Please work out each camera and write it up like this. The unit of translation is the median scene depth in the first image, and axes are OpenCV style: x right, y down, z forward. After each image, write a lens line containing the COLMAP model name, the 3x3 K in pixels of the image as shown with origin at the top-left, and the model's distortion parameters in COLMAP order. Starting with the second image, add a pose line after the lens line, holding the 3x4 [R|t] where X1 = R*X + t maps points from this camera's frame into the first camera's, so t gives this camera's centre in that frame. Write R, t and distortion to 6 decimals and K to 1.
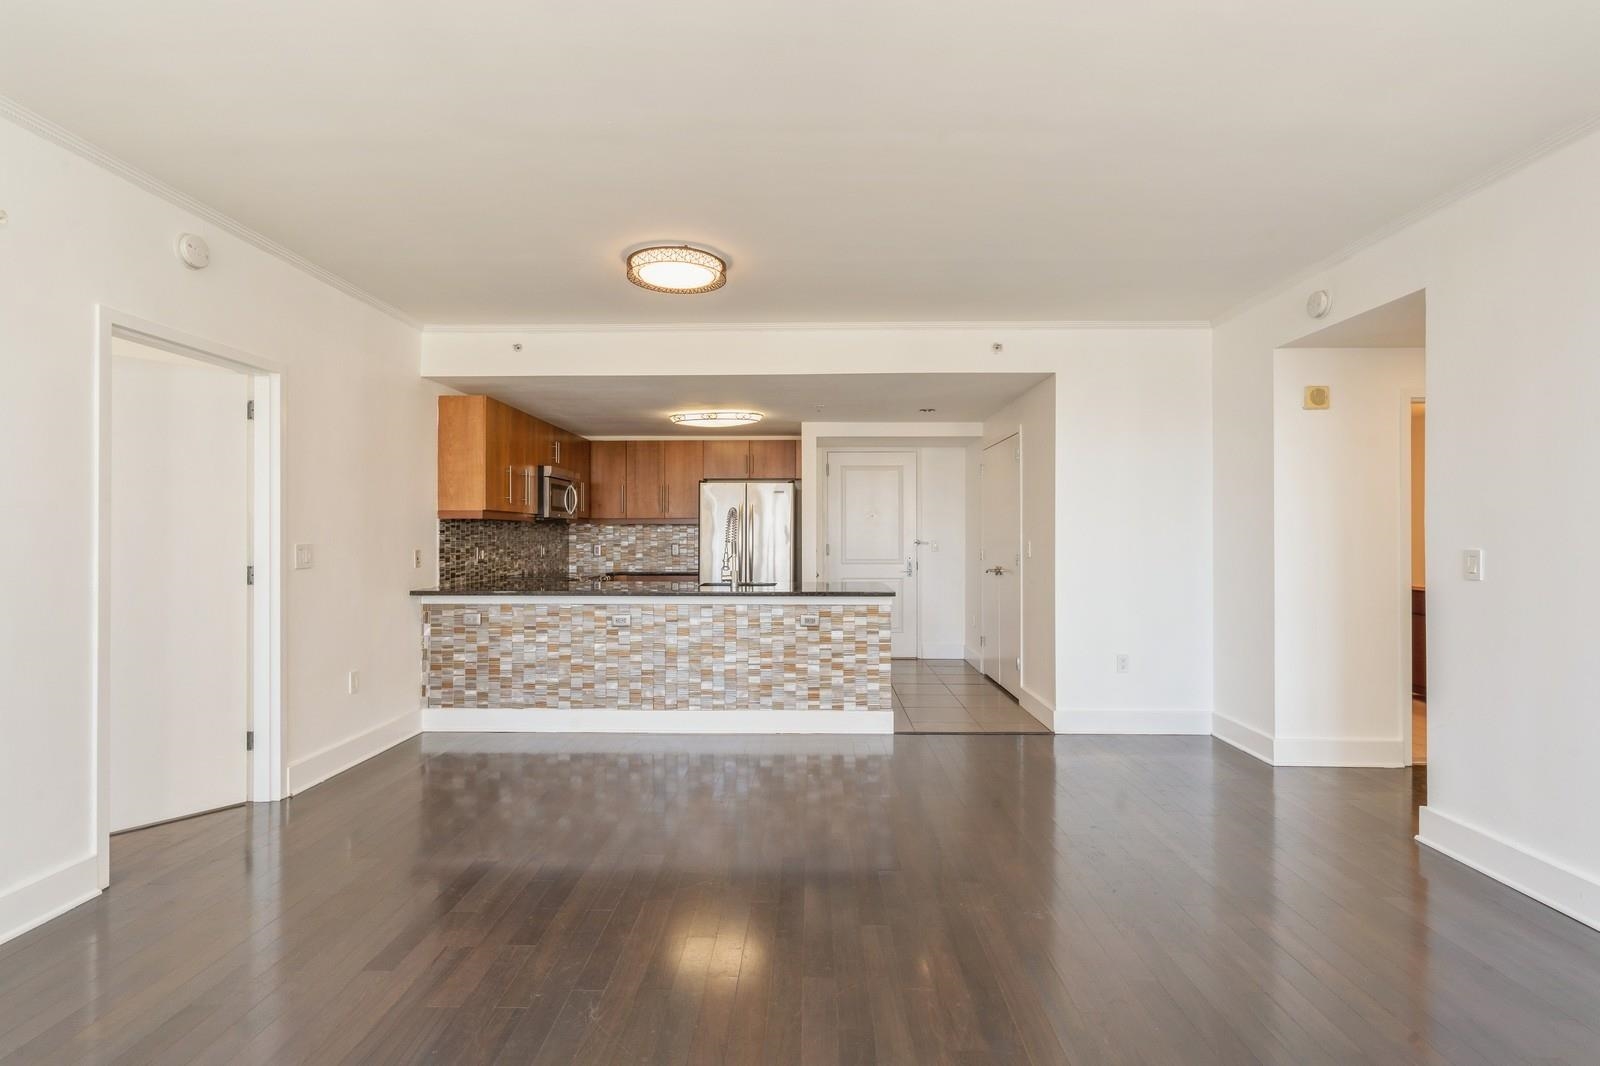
lens RADIAL K [[763.5, 0, 800.0], [0, 763.5, 533.0], [0, 0, 1]] dist [0.001369, -0.000142]
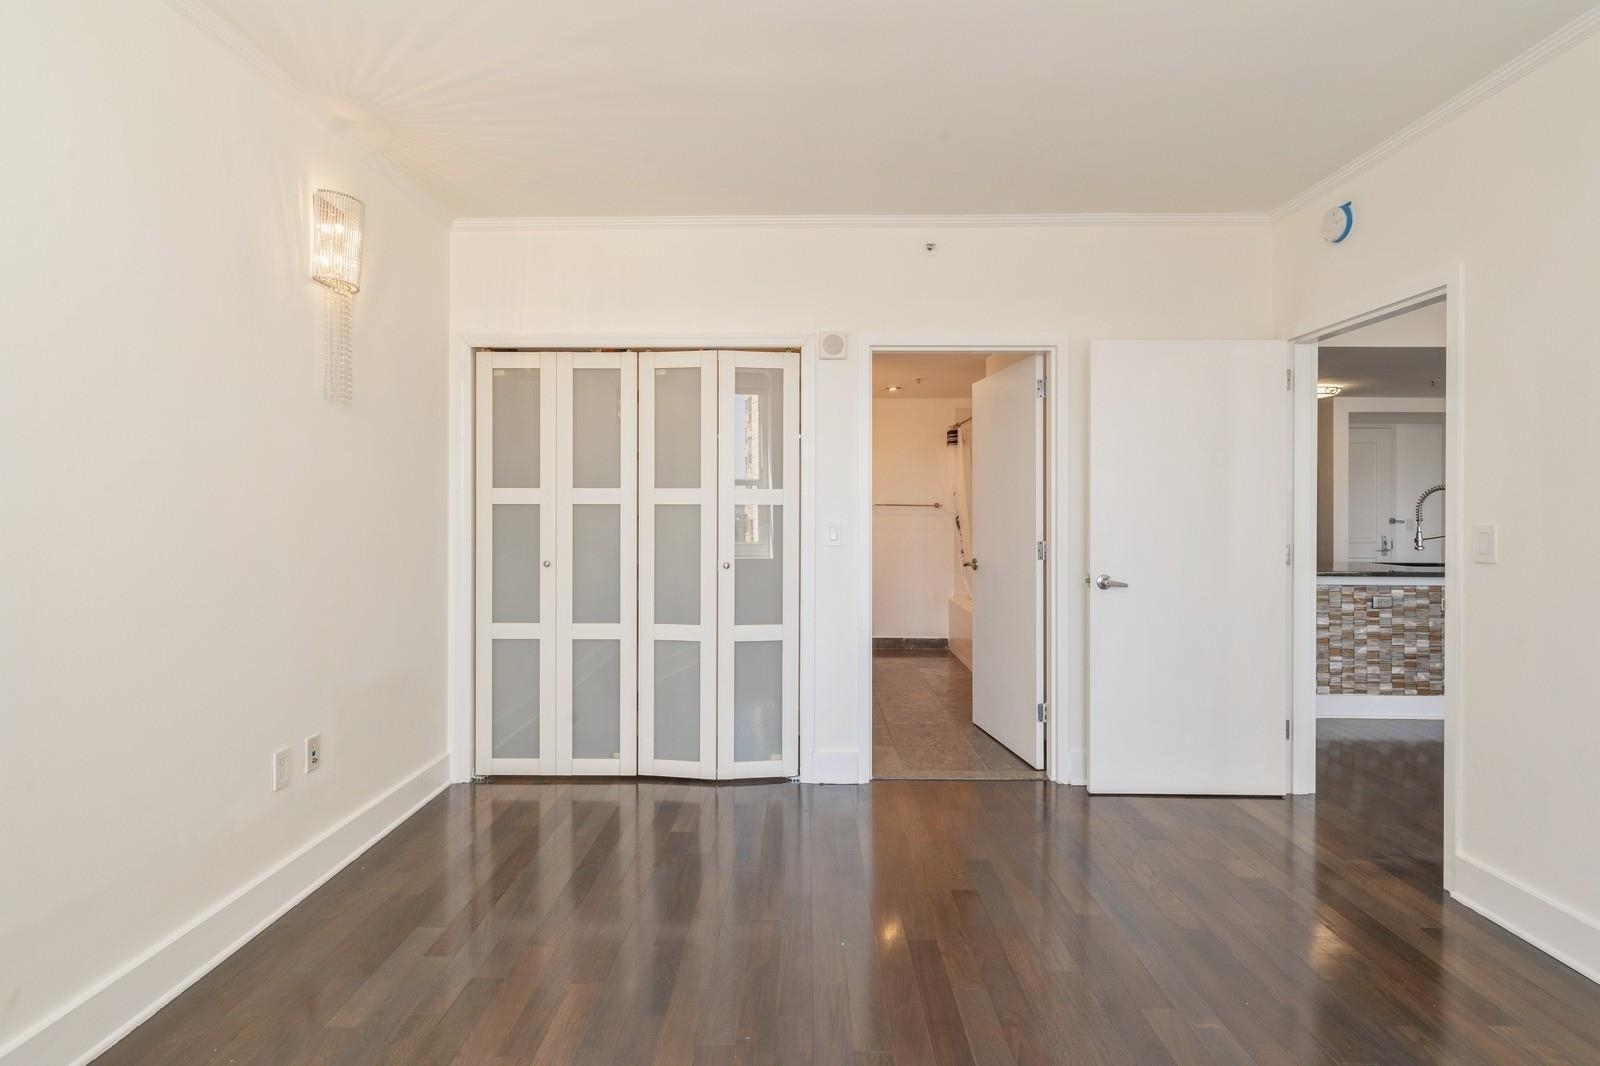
lens RADIAL K [[770.3, 0, 775.0], [0, 770.3, 502.0], [0, 0, 1]] dist [0.000855, 0.000093]
pose [[0.999965, 0.002064, -0.008160, -0.989173], [-0.002140, 0.999955, -0.009267, -0.001419], [0.008141, 0.009285, 0.999924, 0.019934]]
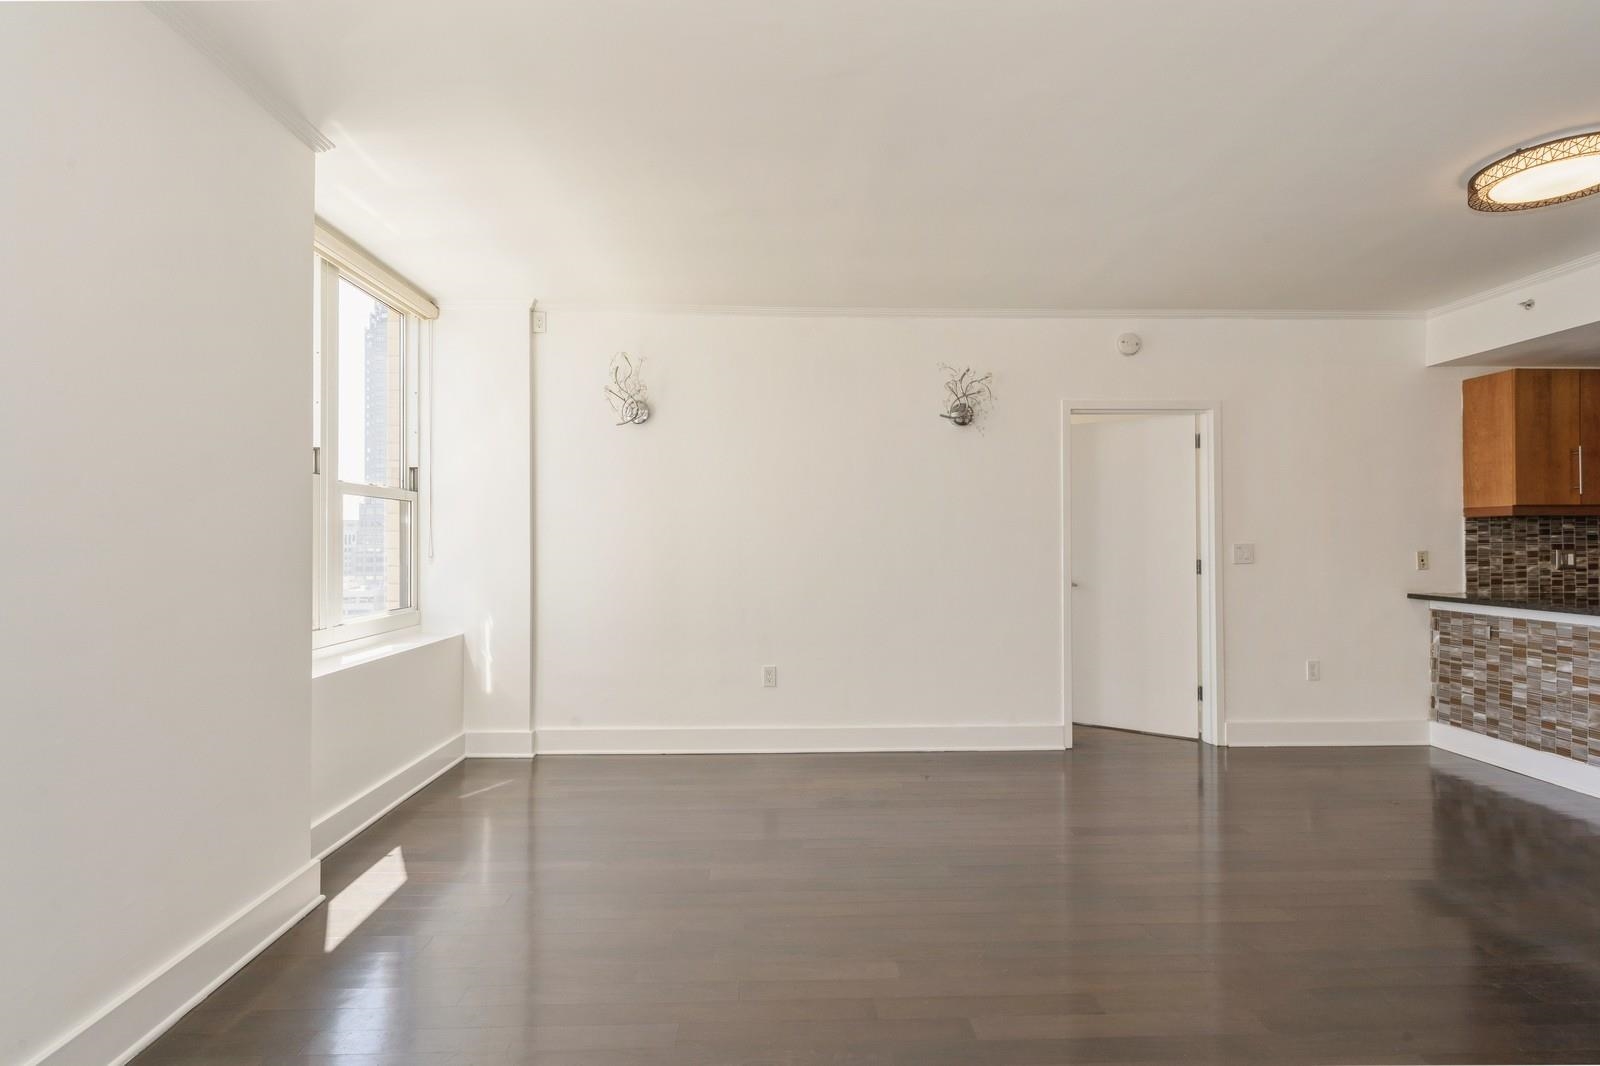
lens RADIAL K [[763.5, 0, 800.0], [0, 763.5, 533.0], [0, 0, 1]] dist [0.001369, -0.000142]
pose [[0.056166, -0.006706, -0.998399, 0.397843], [0.005680, 0.999963, -0.006397, 0.001471], [0.998405, -0.005311, 0.056202, 0.176906]]
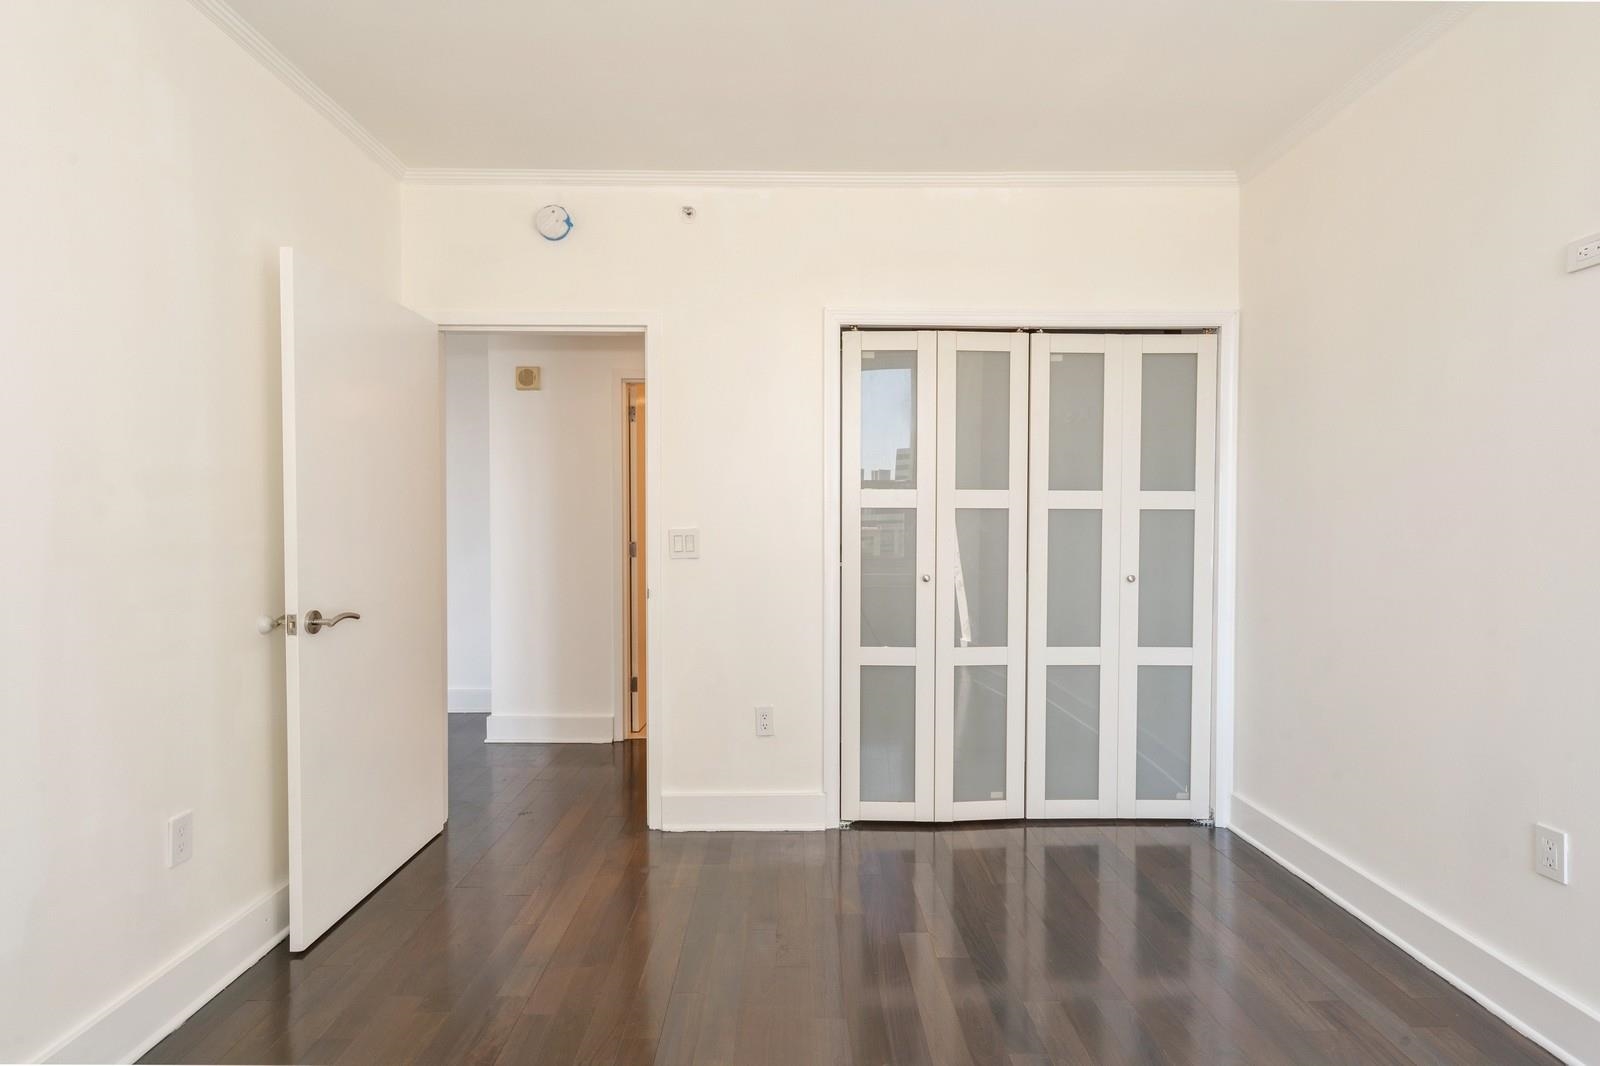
lens RADIAL K [[888.9, 0, 800.0], [0, 888.9, 533.0], [0, 0, 1]] dist [0.015934, 0.000279]
pose [[0.999517, -0.000659, 0.031055, -1.653683], [-0.000032, 0.999752, 0.022258, -0.003721], [-0.031062, -0.022249, 0.999270, 0.024766]]
